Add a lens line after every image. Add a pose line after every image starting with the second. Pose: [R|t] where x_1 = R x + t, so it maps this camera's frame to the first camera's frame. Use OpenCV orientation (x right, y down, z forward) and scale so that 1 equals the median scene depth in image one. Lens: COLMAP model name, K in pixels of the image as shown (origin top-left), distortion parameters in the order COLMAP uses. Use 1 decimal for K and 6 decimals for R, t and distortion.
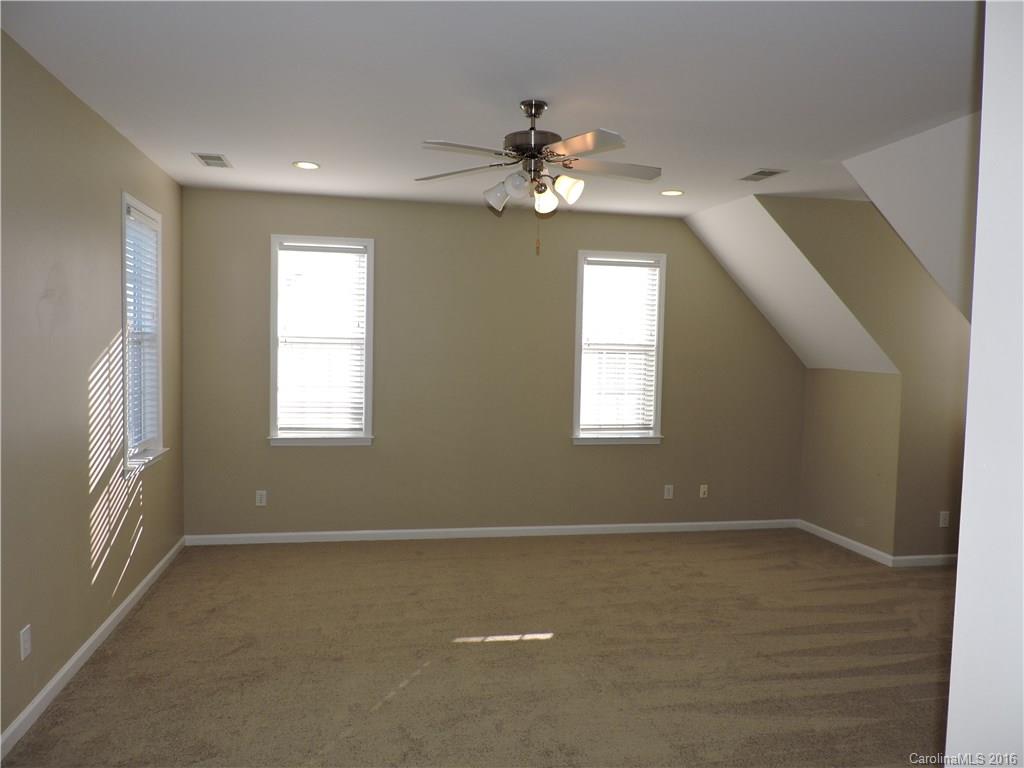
lens RADIAL K [[729.5, 0, 510.6], [0, 729.5, 380.7], [0, 0, 1]] dist [-0.025058, 0.004244]
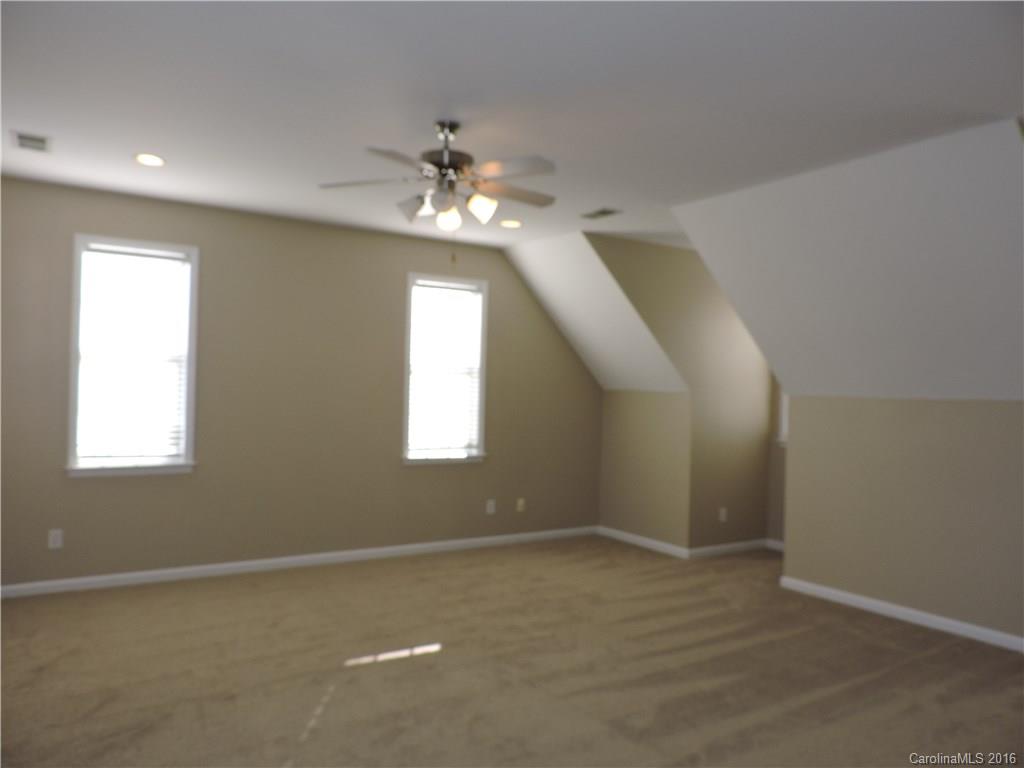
lens RADIAL K [[729.5, 0, 507.0], [0, 729.5, 387.3], [0, 0, 1]] dist [-0.025058, 0.004244]
pose [[0.932058, 0.001911, 0.362304, -0.190307], [0.011539, 0.999322, -0.034958, 0.023174], [-0.362126, 0.036763, 0.931404, 0.010241]]
